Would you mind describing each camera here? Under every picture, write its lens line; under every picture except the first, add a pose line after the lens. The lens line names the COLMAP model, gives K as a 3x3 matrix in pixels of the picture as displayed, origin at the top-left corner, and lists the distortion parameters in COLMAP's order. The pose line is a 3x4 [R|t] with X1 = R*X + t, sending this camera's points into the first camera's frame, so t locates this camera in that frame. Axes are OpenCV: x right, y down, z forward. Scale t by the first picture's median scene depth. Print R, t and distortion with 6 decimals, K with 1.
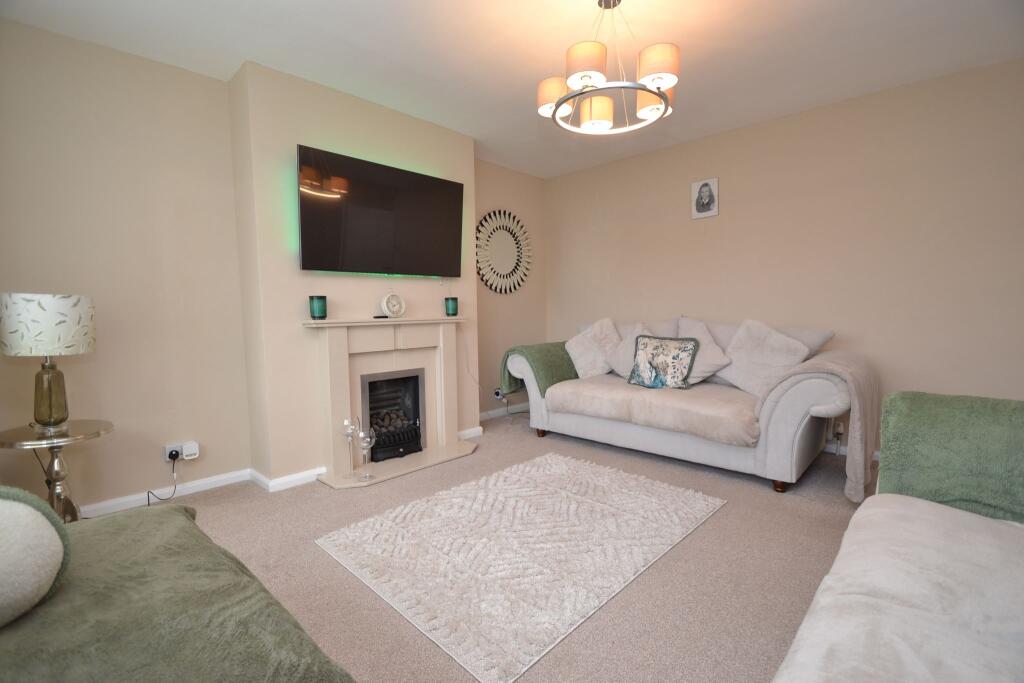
lens RADIAL K [[458.3, 0, 512.1], [0, 458.3, 341.2], [0, 0, 1]] dist [0.003398, -0.008940]
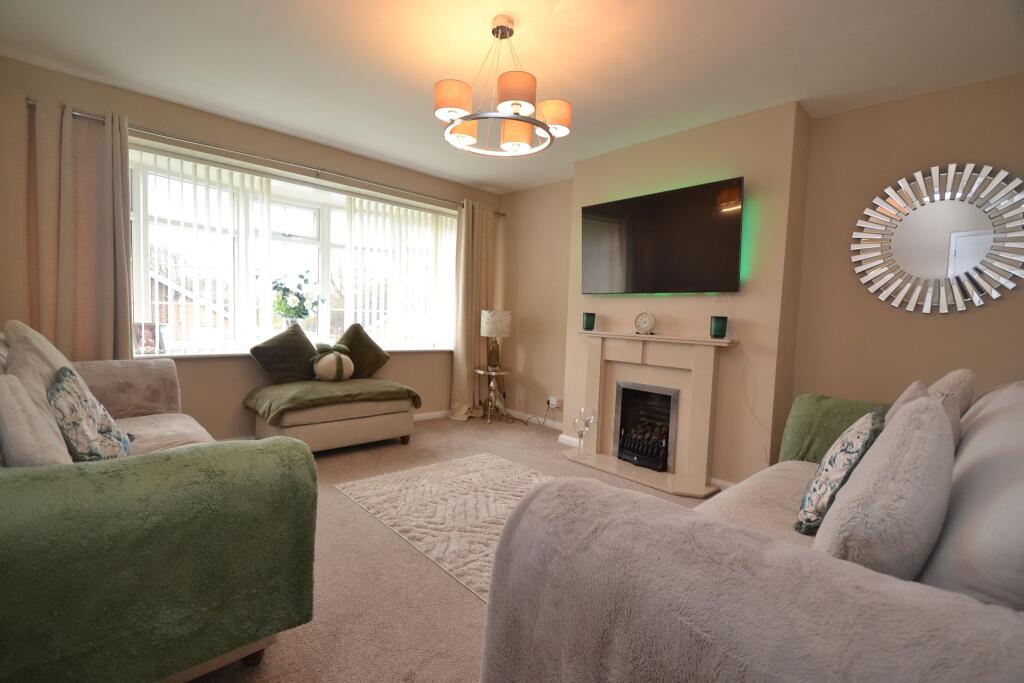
lens RADIAL K [[458.3, 0, 511.5], [0, 458.3, 341.6], [0, 0, 1]] dist [0.003398, -0.008940]
pose [[-0.054639, 0.062563, -0.996544, 0.788019], [-0.115784, 0.990906, 0.068557, -0.067772], [0.991770, 0.119130, -0.046898, 0.711771]]
